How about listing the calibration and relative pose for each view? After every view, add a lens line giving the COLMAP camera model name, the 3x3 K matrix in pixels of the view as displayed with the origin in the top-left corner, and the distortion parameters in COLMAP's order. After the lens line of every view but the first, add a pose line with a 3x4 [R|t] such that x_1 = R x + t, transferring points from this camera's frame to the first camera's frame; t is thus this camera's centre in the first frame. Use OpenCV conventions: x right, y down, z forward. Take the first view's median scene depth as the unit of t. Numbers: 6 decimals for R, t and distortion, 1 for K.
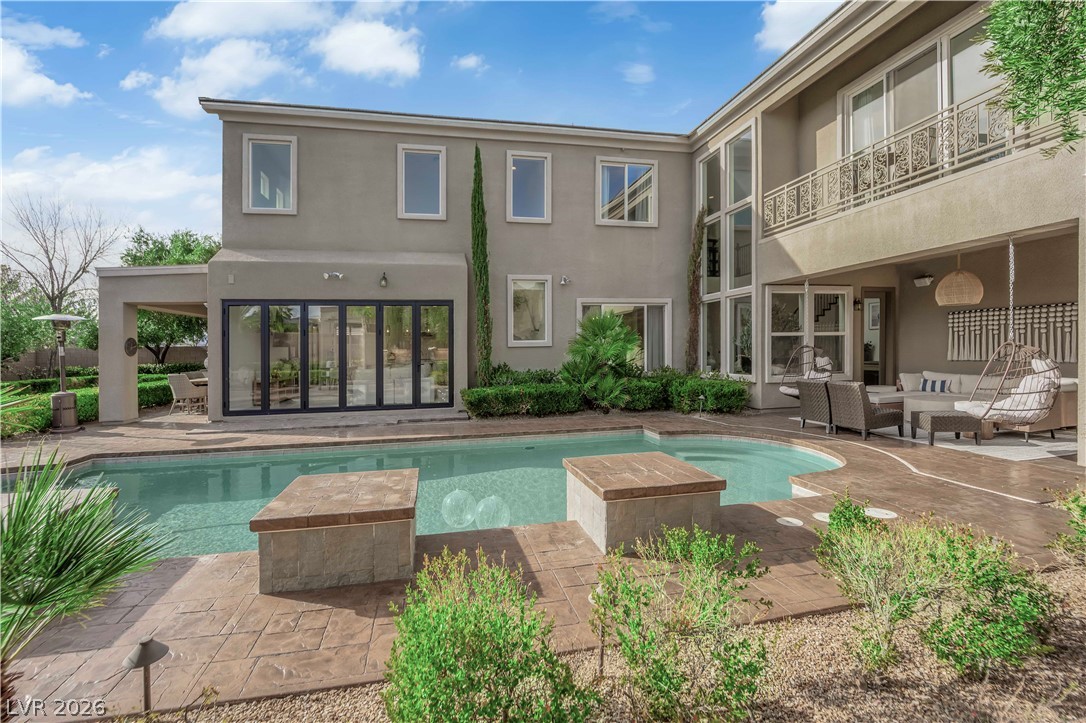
lens RADIAL K [[459.3, 0, 542.6], [0, 459.3, 346.6], [0, 0, 1]] dist [-0.002628, -0.000236]
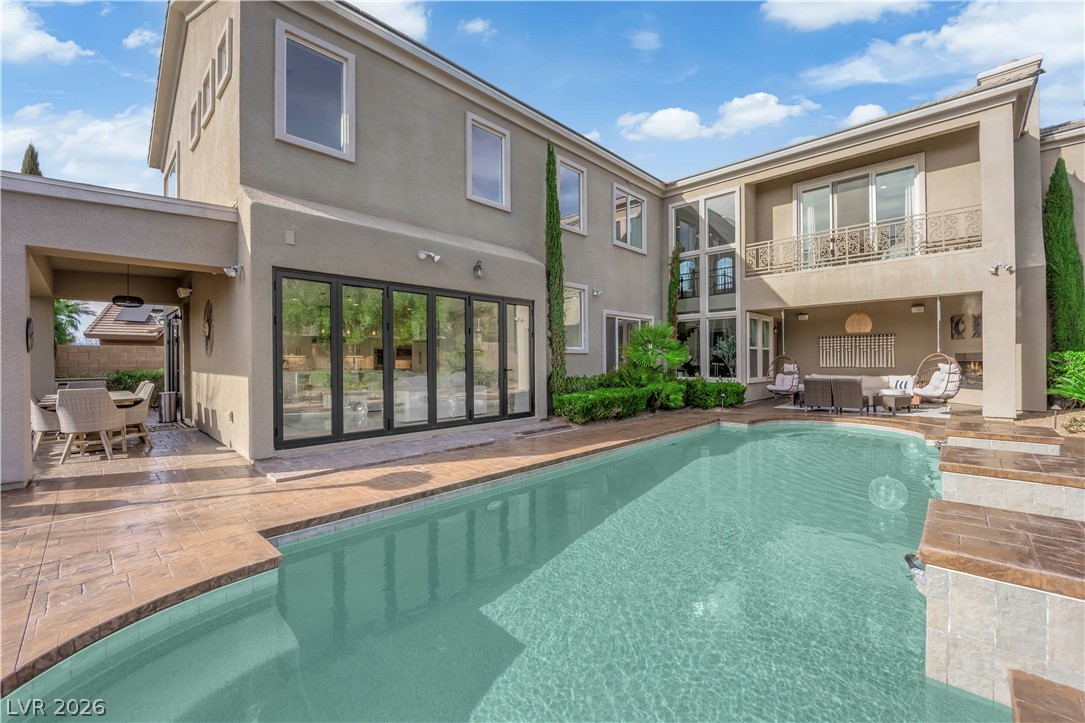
lens RADIAL K [[433.6, 0, 542.5], [0, 433.6, 361.5], [0, 0, 1]] dist [-0.013833, -0.000476]
pose [[0.817983, 0.011676, 0.575124, -0.702259], [-0.010974, 0.999929, -0.004692, 0.026039], [-0.575138, -0.002473, 0.818053, 0.282728]]
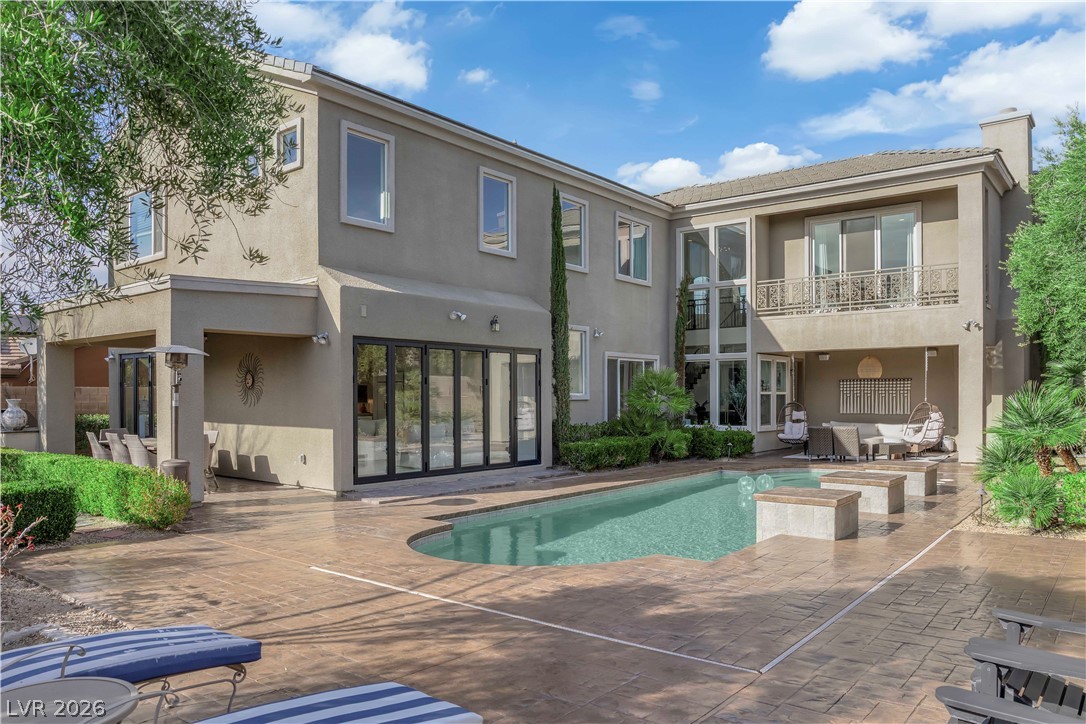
lens RADIAL K [[772.1, 0, 544.6], [0, 772.1, 390.1], [0, 0, 1]] dist [-0.084467, 0.000872]
pose [[0.759028, 0.020082, 0.650749, -1.242708], [-0.015773, 0.999798, -0.012456, 0.000975], [-0.650867, -0.000810, 0.759191, -0.200582]]
